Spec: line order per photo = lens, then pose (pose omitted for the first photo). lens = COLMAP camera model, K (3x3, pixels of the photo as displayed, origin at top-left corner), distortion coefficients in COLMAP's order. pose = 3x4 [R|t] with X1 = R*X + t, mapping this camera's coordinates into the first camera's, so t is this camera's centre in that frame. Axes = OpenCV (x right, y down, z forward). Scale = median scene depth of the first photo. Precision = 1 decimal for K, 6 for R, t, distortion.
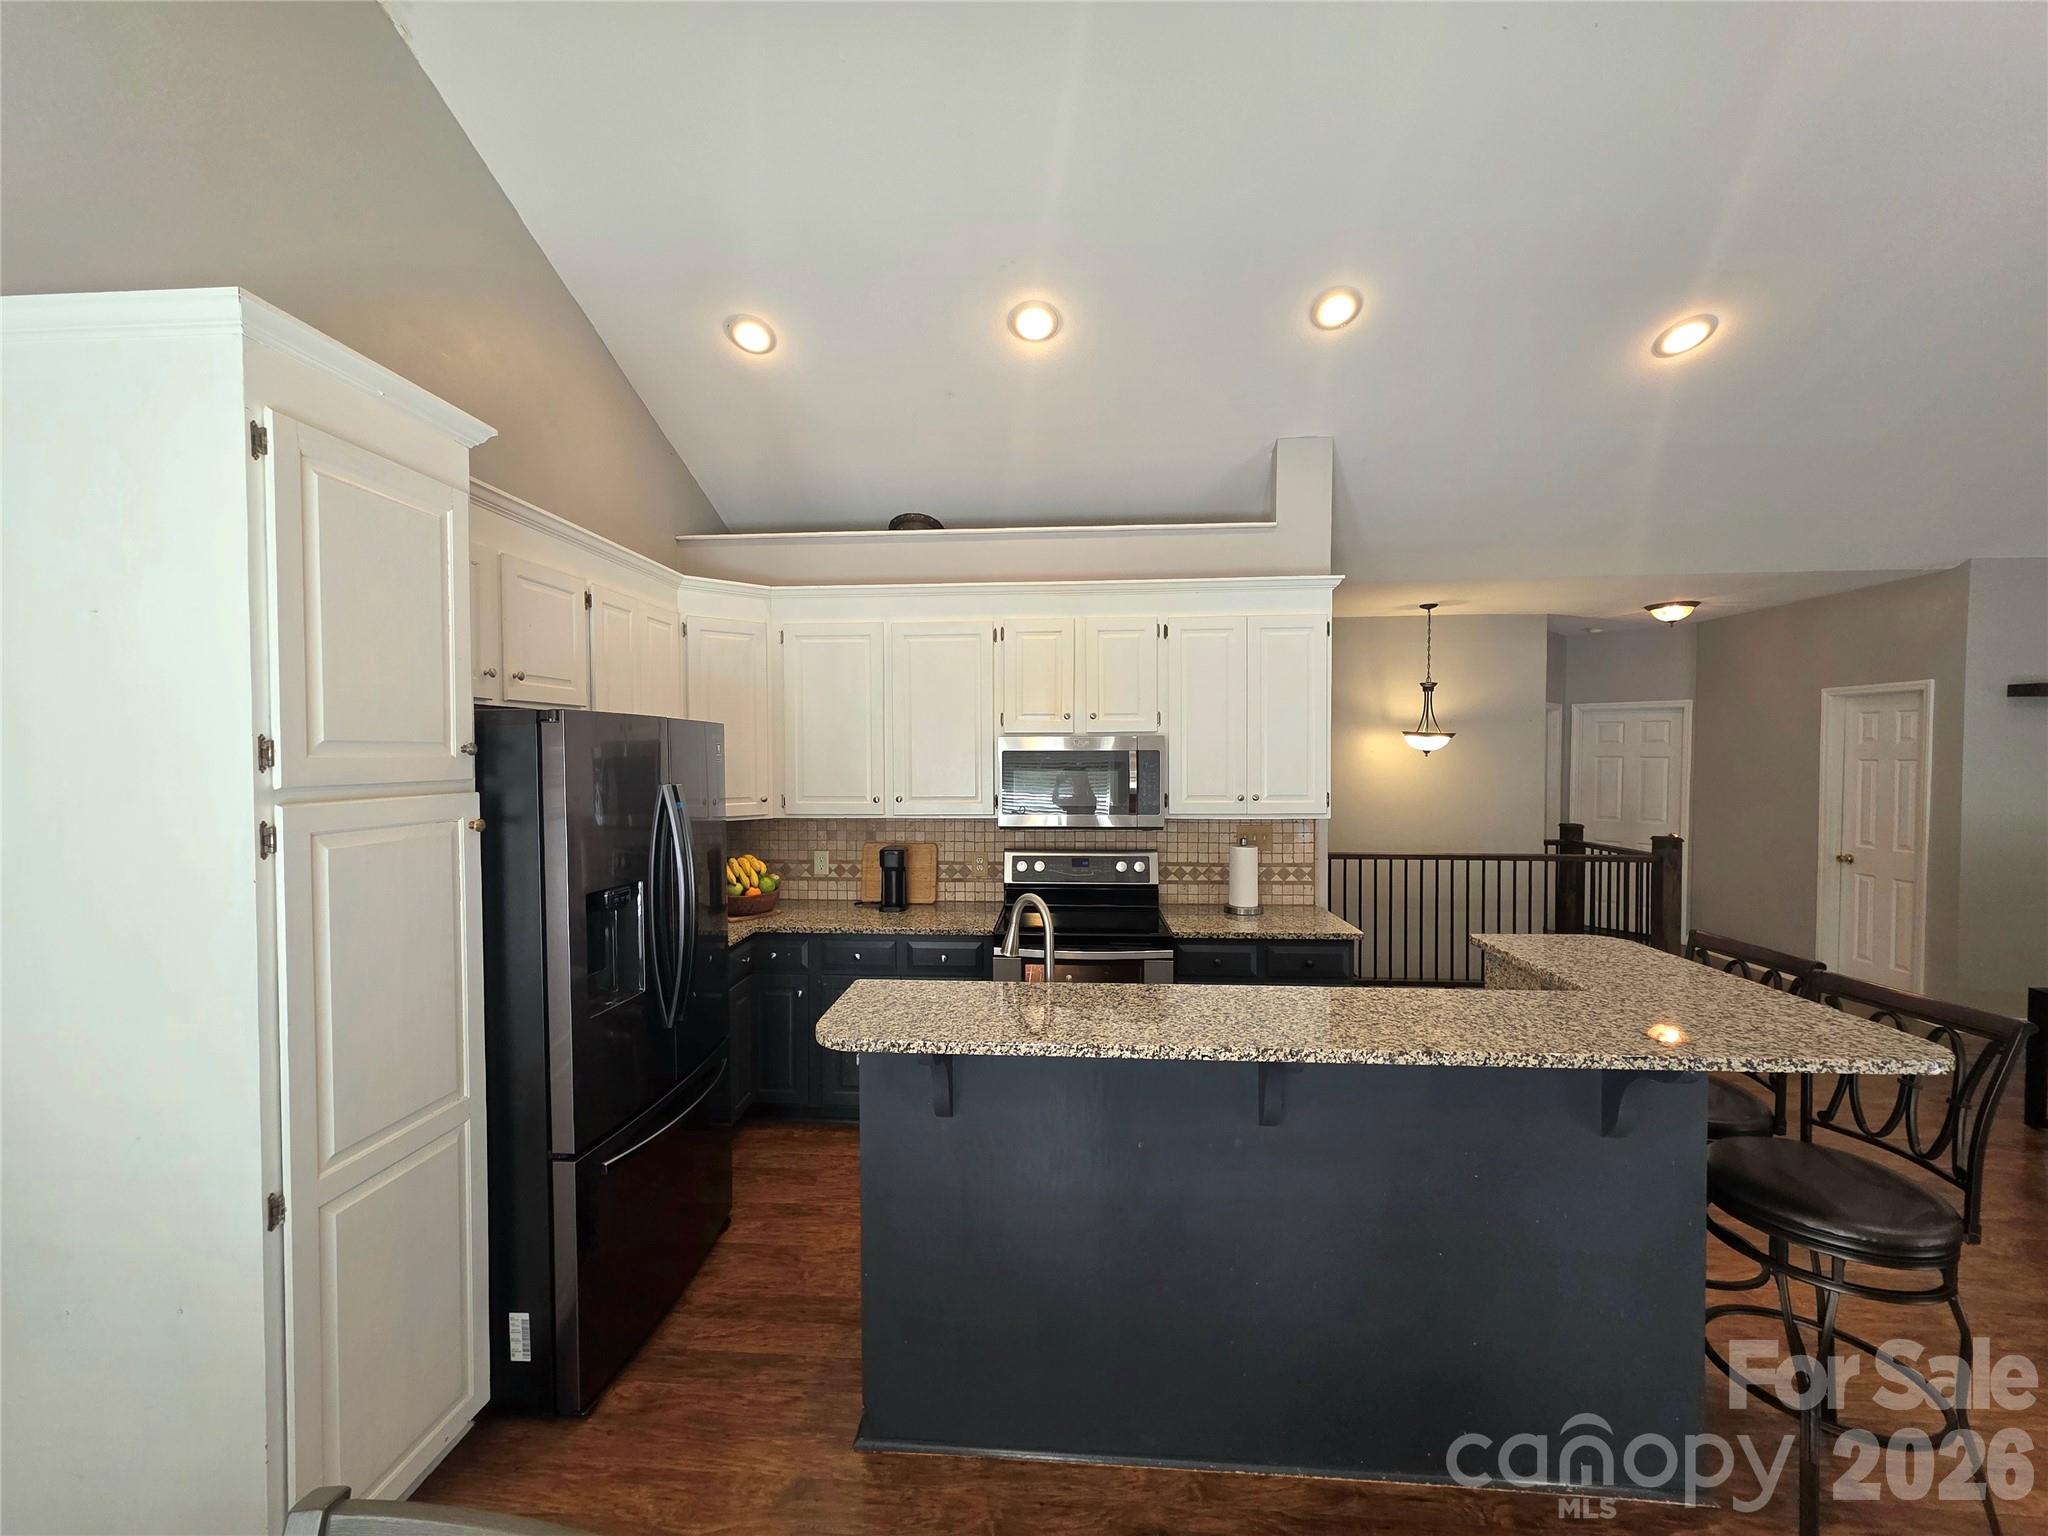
lens RADIAL K [[816.2, 0, 1013.0], [0, 816.2, 777.1], [0, 0, 1]] dist [0.005502, -0.000463]
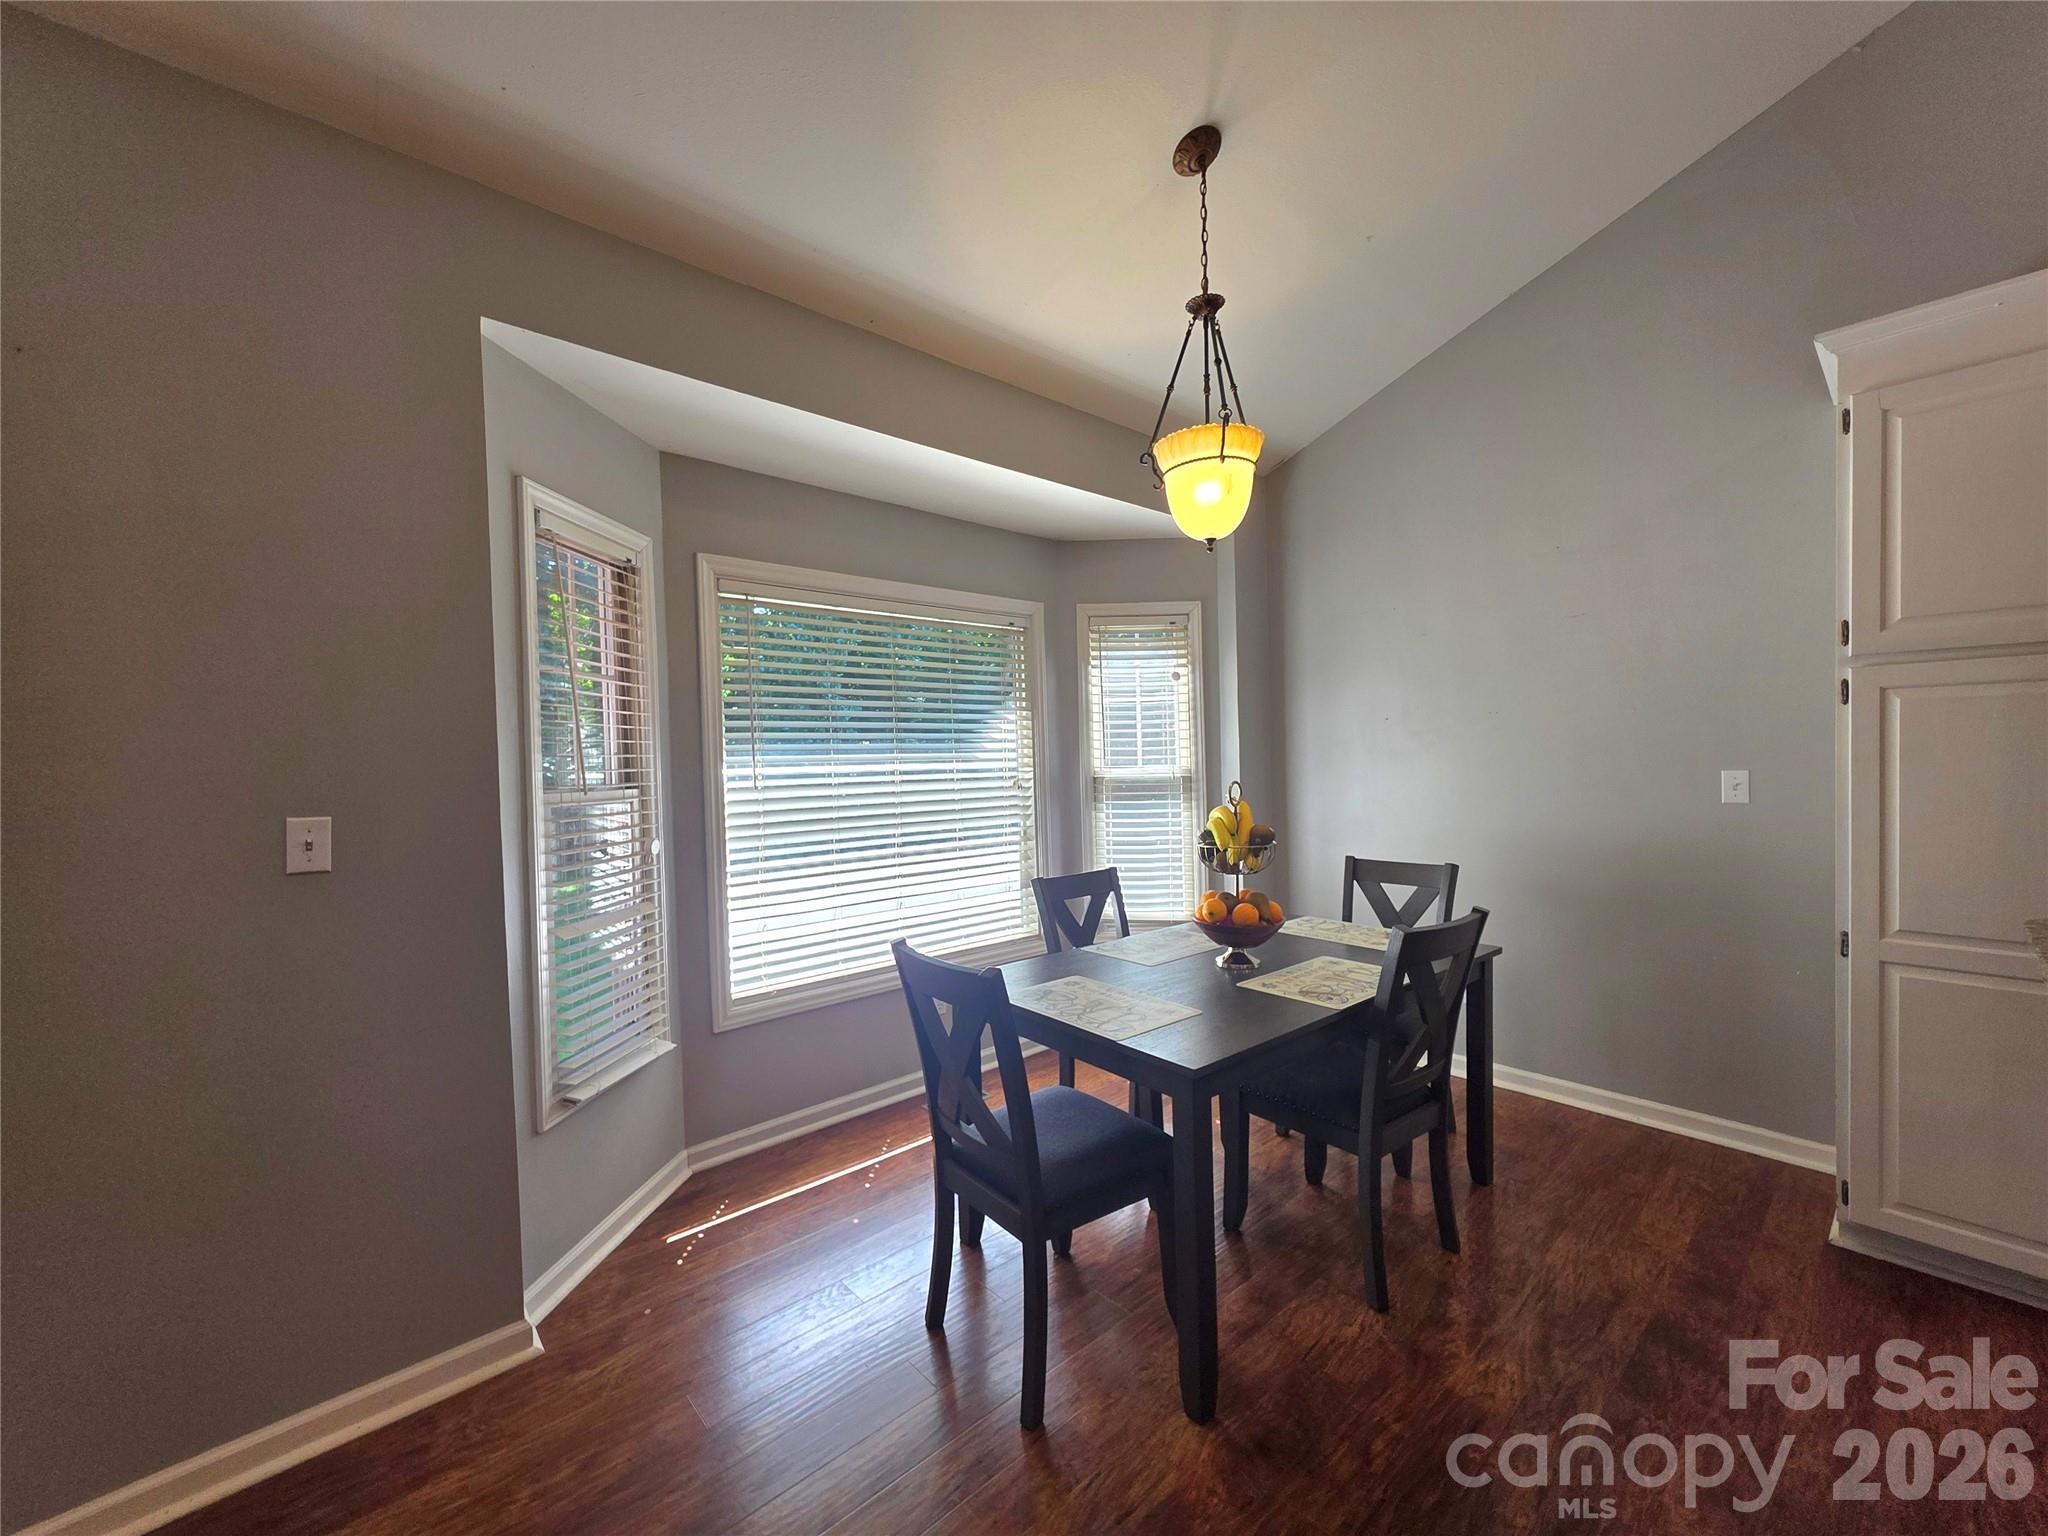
lens RADIAL K [[816.2, 0, 1015.8], [0, 816.2, 778.4], [0, 0, 1]] dist [0.005502, -0.000463]
pose [[-0.693886, 0.037139, -0.719127, 0.433531], [0.001183, 0.998726, 0.050438, 0.056664], [0.720084, 0.034148, -0.693046, 0.345850]]
